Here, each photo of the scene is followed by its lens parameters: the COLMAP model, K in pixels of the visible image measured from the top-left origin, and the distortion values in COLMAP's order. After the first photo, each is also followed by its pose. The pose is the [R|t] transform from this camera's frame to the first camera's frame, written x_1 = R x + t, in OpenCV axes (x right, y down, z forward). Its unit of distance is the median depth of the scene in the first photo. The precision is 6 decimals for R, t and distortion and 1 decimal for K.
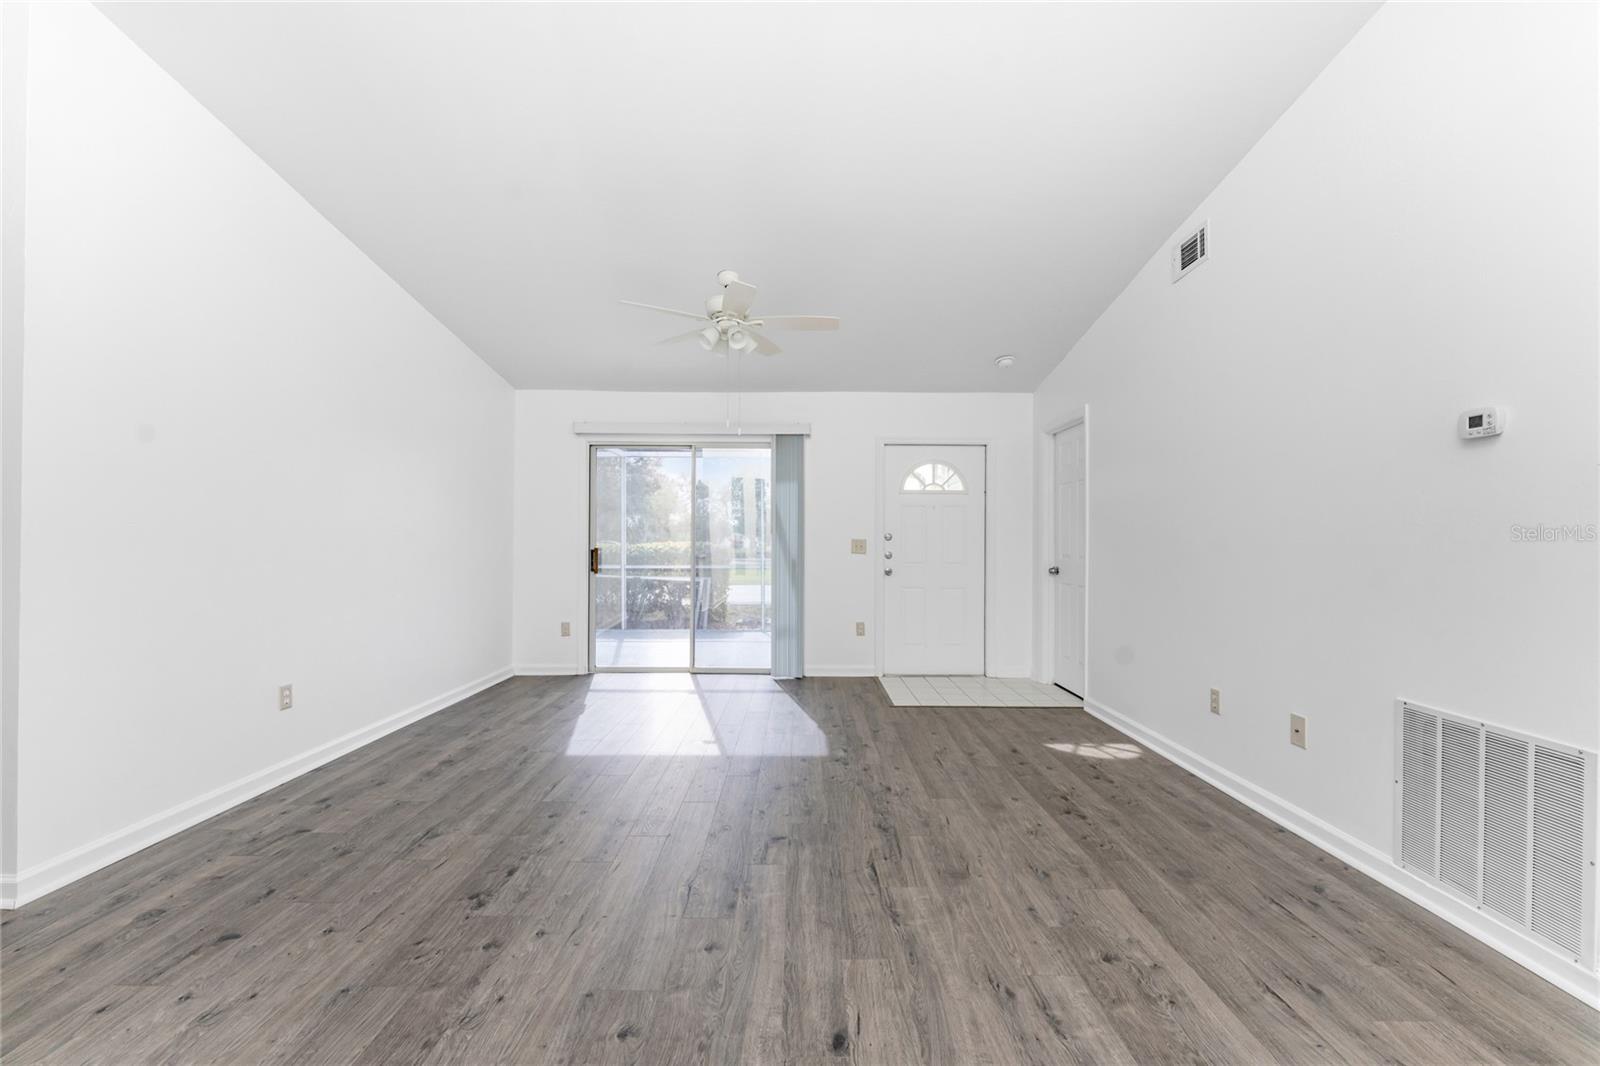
lens RADIAL K [[662.9, 0, 803.9], [0, 662.9, 541.1], [0, 0, 1]] dist [-0.002793, -0.000215]
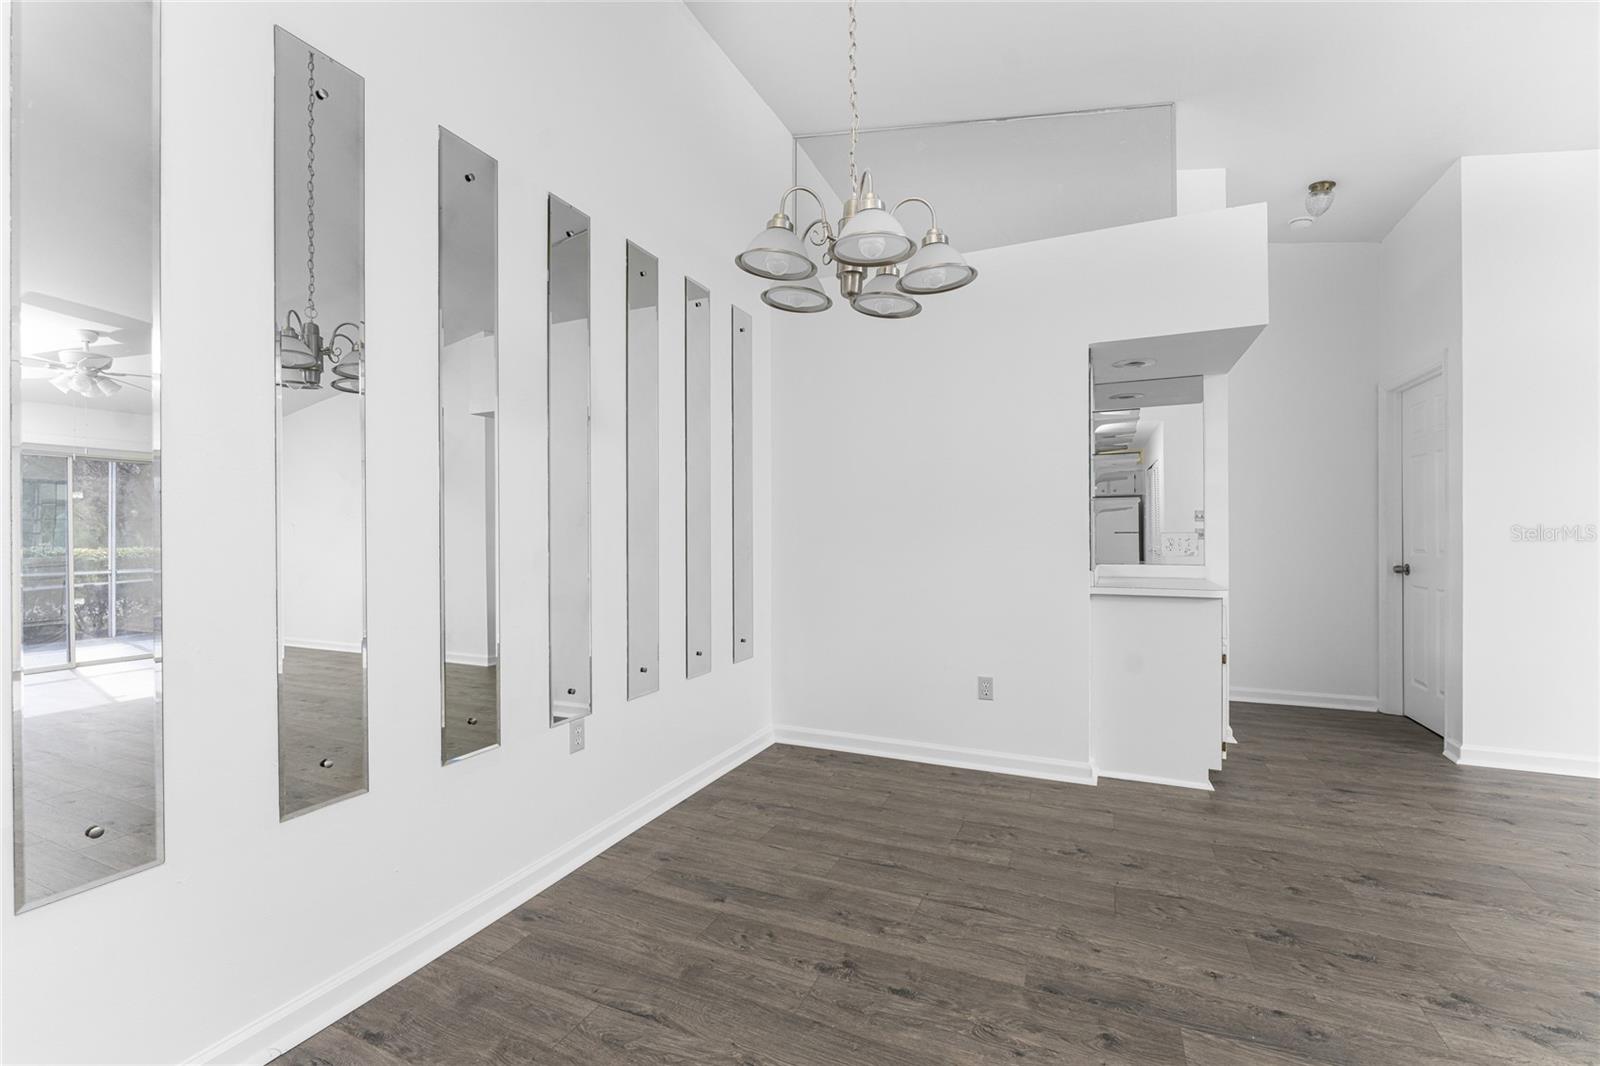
lens RADIAL K [[650.6, 0, 787.9], [0, 650.6, 534.5], [0, 0, 1]] dist [-0.008874, 0.000249]
pose [[-0.433451, 0.003185, -0.901171, 0.650409], [0.007665, 0.999971, -0.000153, -0.008896], [0.901145, -0.006974, -0.433463, 0.151737]]
